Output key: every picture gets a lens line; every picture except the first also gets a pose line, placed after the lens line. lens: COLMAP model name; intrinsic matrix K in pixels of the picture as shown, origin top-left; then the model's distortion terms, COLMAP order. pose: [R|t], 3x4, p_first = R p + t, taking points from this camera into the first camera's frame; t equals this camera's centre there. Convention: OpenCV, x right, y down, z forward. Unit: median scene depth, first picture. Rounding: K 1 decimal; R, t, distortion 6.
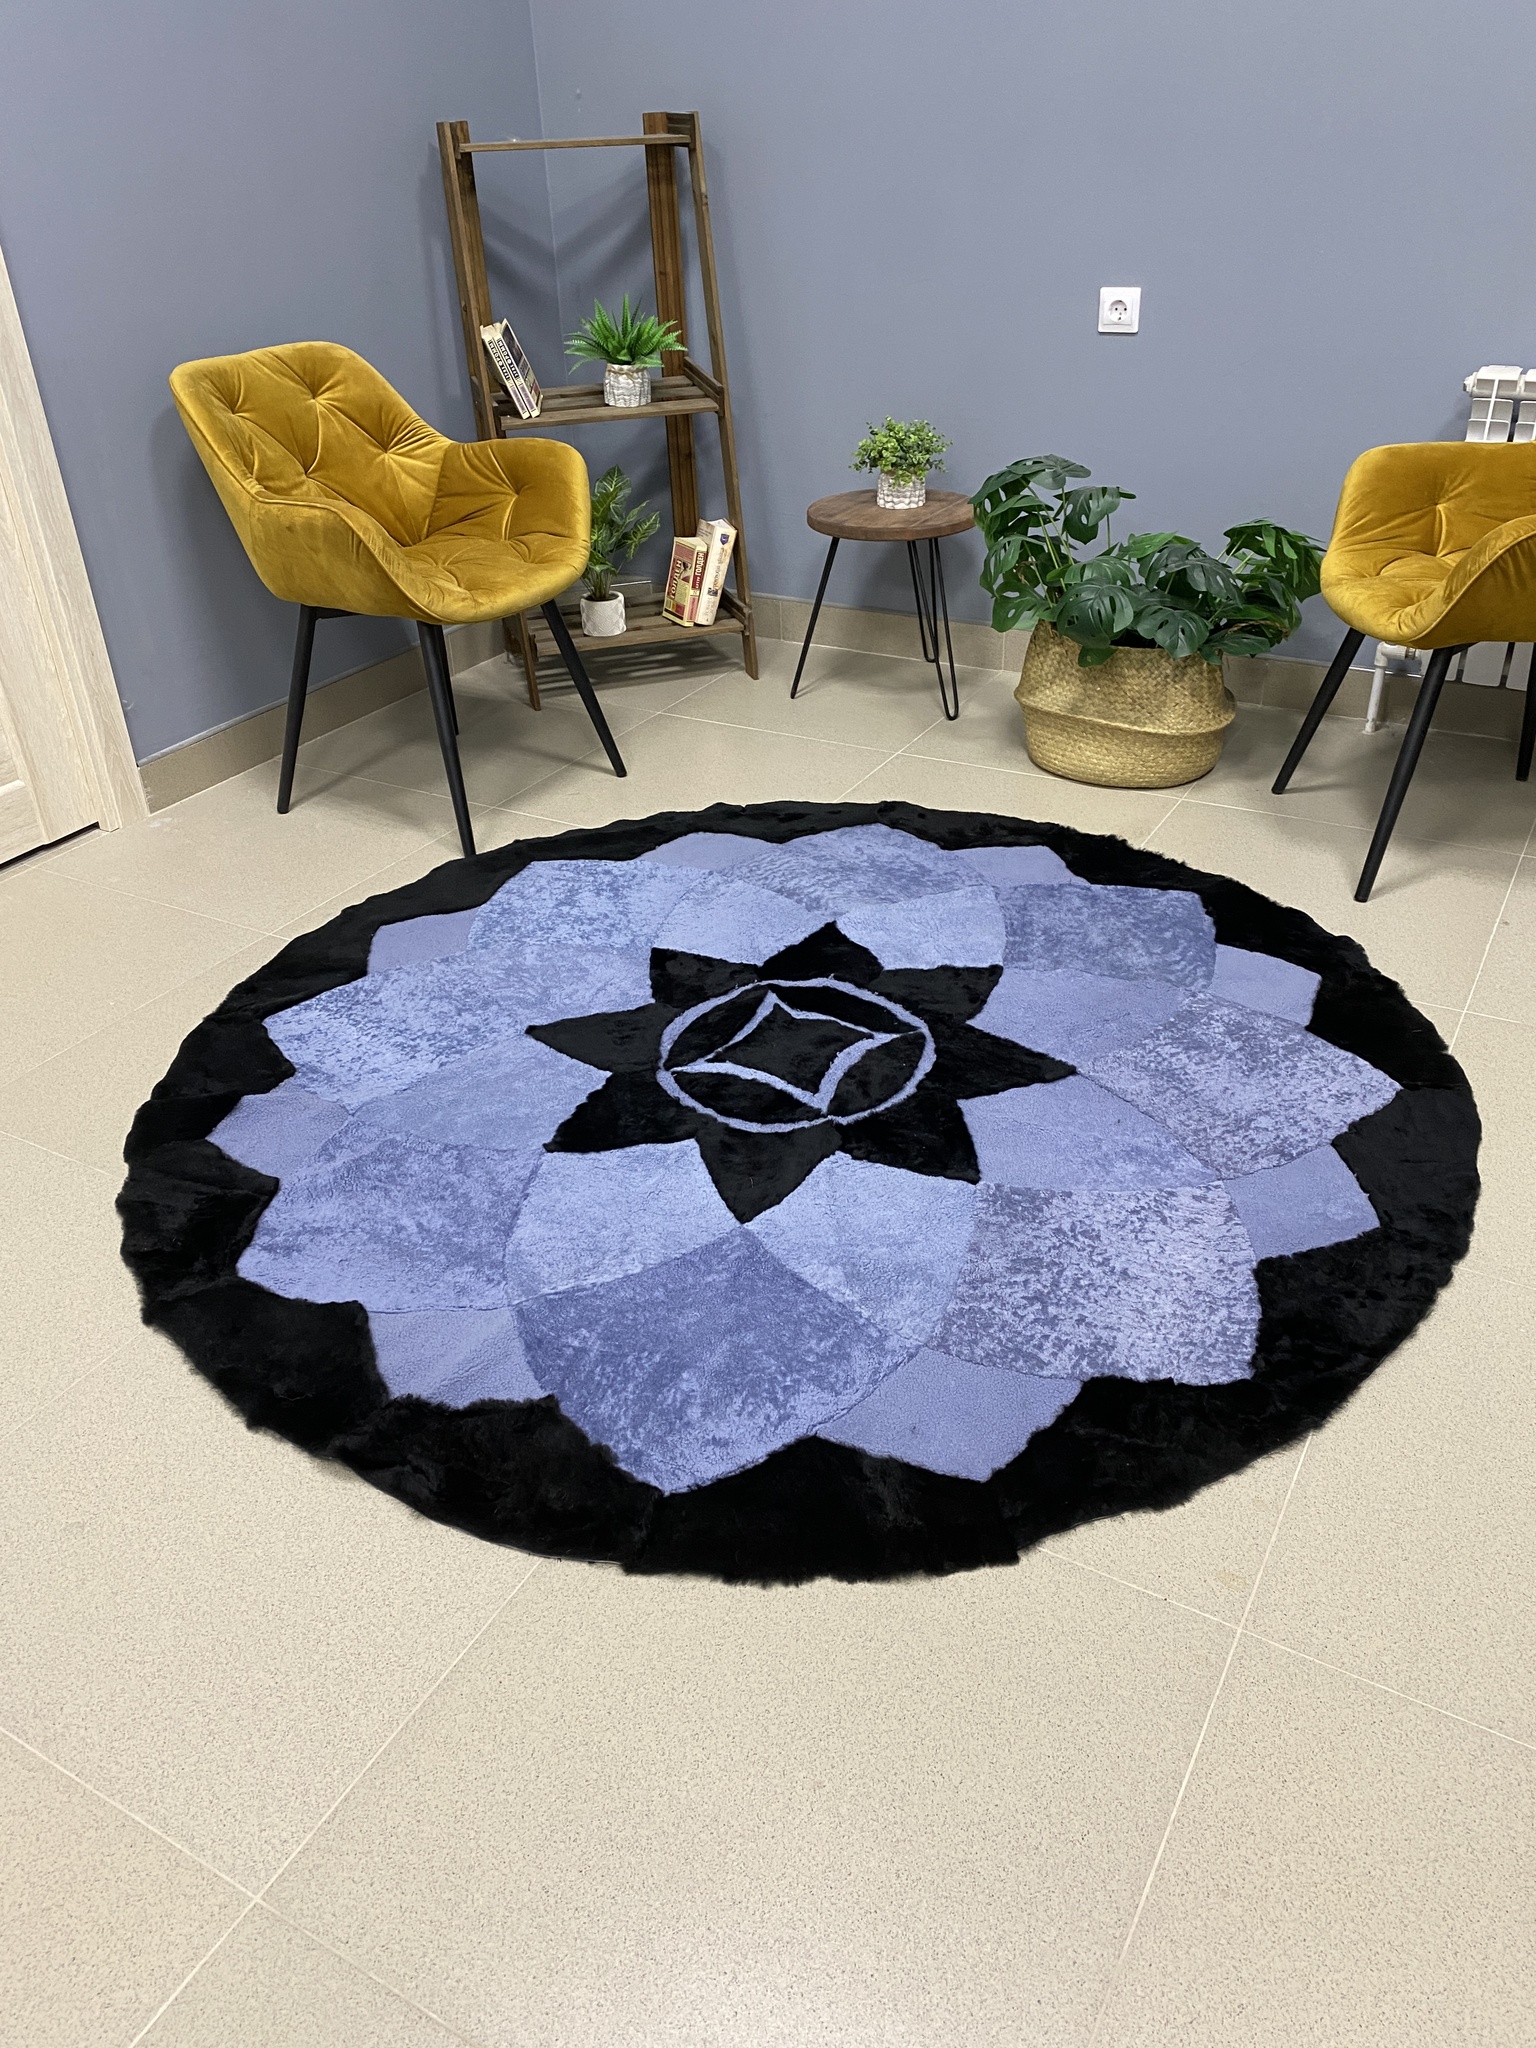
lens RADIAL K [[1526.8, 0, 758.9], [0, 1526.8, 1025.9], [0, 0, 1]] dist [0.023207, -0.019022]
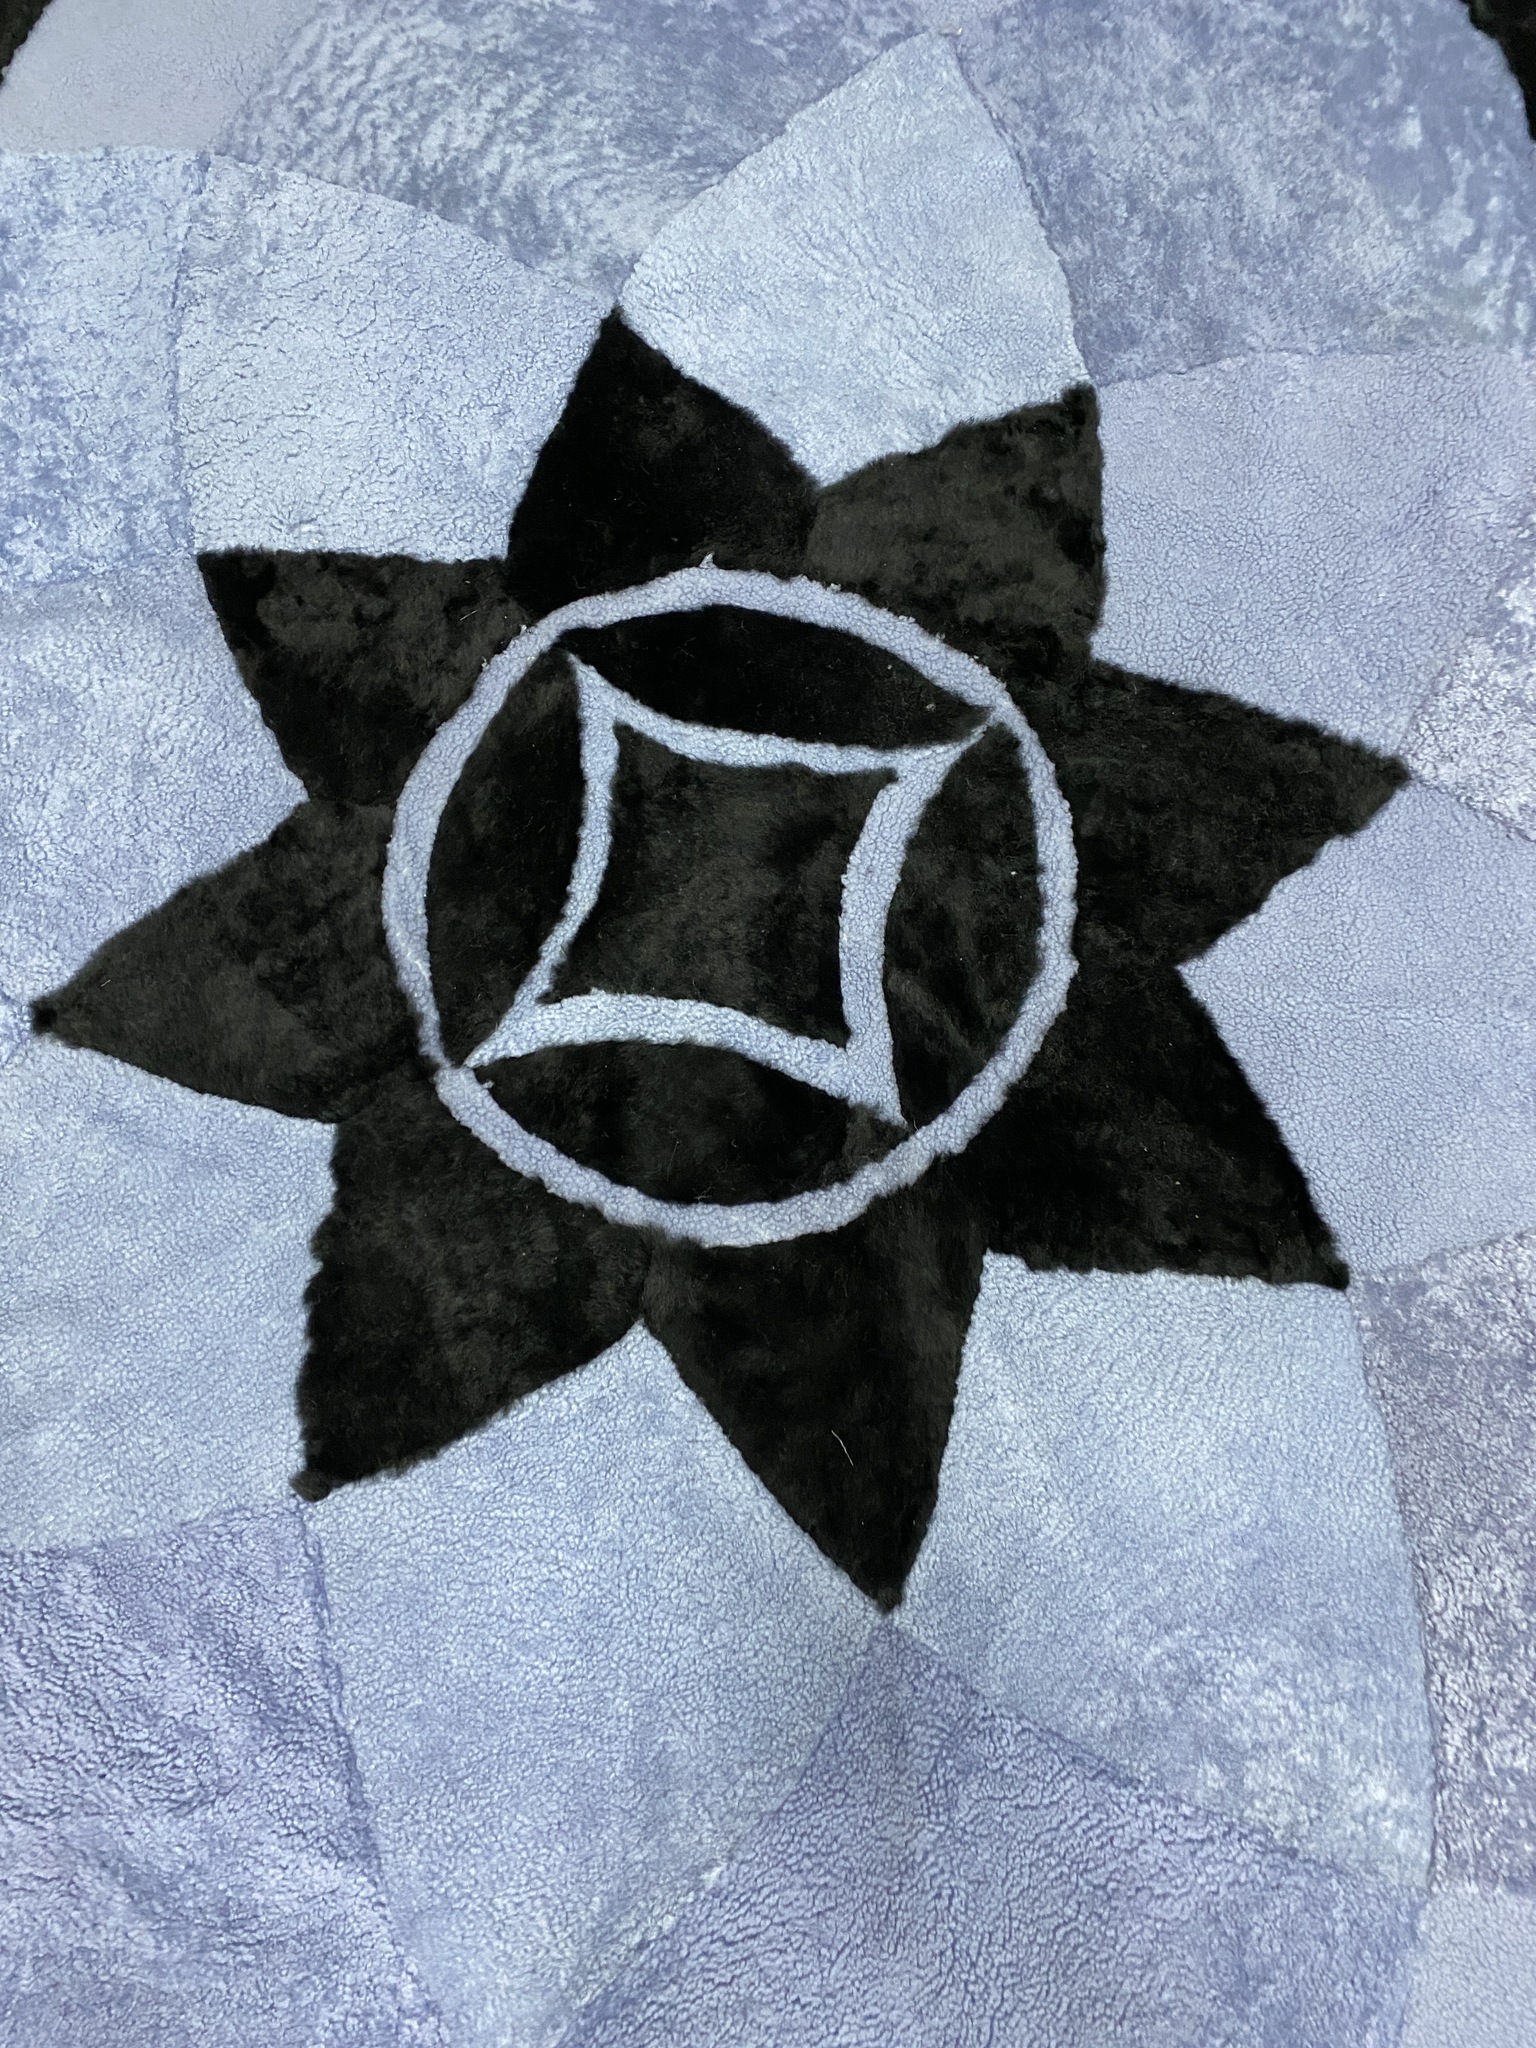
lens RADIAL K [[1526.8, 0, 728.4], [0, 1526.8, 994.5], [0, 0, 1]] dist [0.023207, -0.019022]
pose [[0.930558, -0.349340, 0.109653, -0.030005], [0.174898, 0.687205, 0.705096, -0.234484], [-0.321672, -0.636955, 0.700582, 0.653724]]
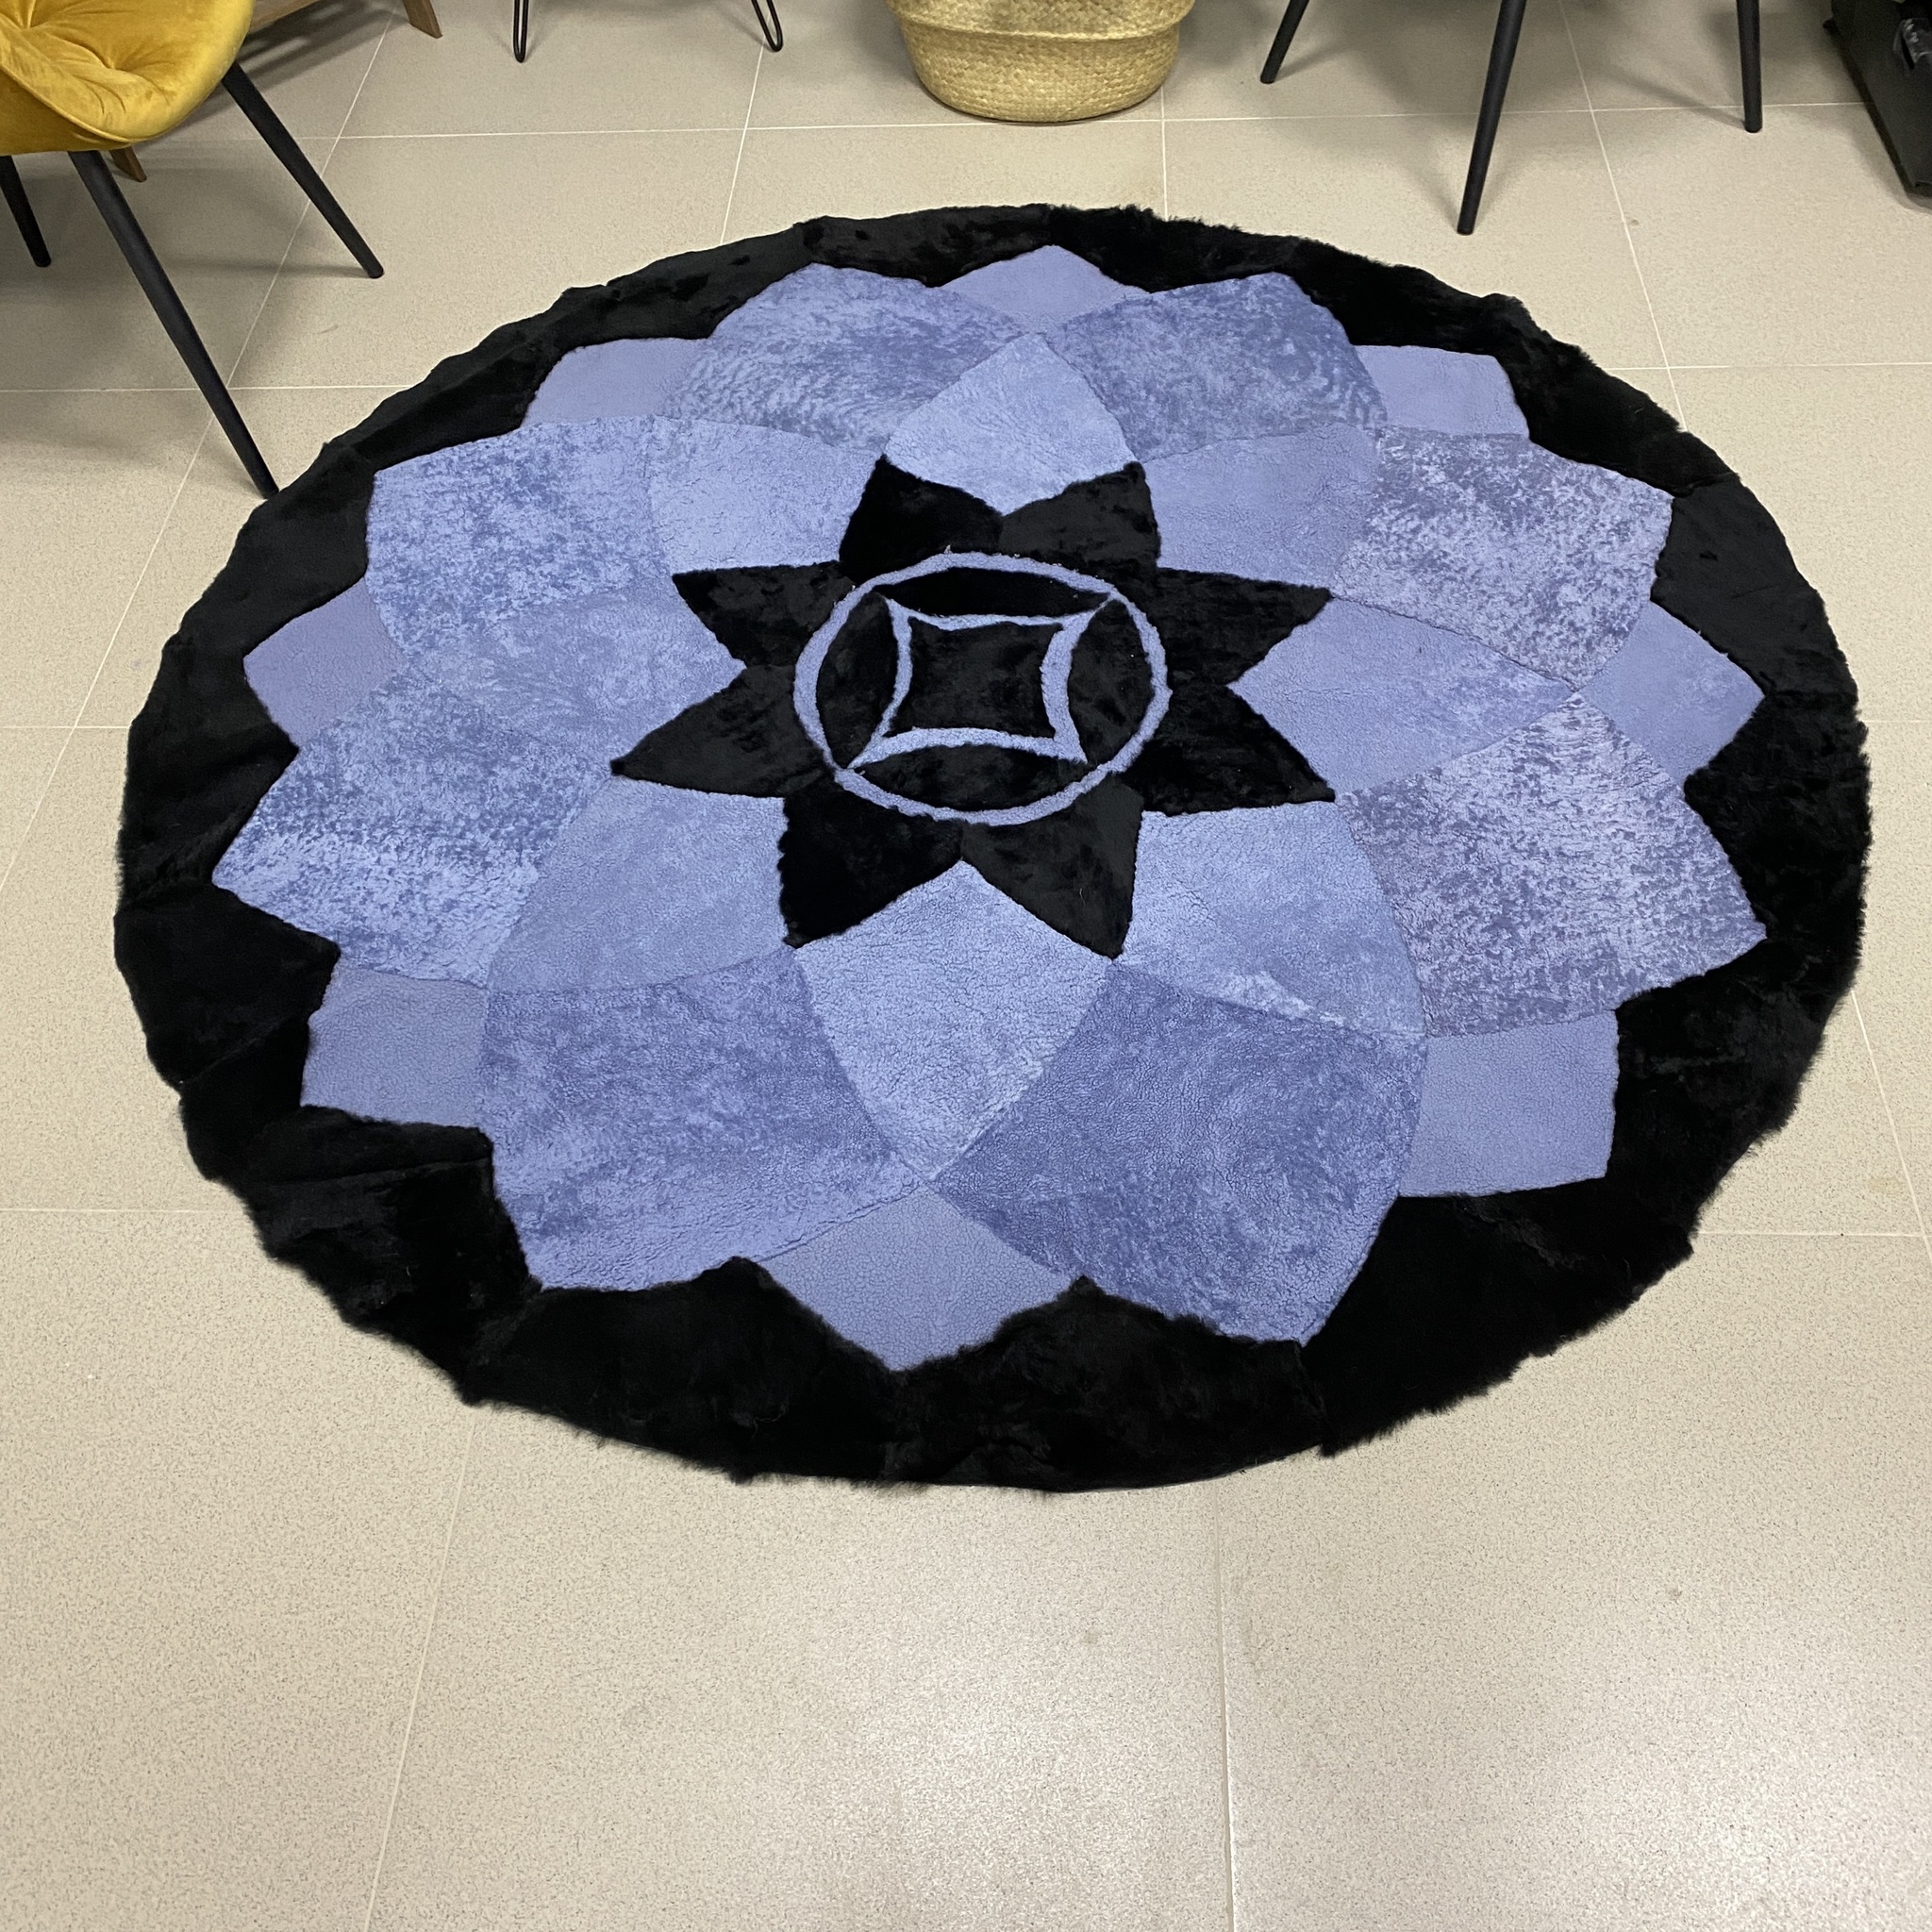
lens RADIAL K [[1909.2, 0, 956.7], [0, 1909.2, 972.3], [0, 0, 1]] dist [0.019077, 0.000000]
pose [[0.885240, -0.371916, 0.279337, -0.281946], [0.252204, 0.888401, 0.383585, -0.204038], [-0.390824, -0.269114, 0.880246, 0.136269]]
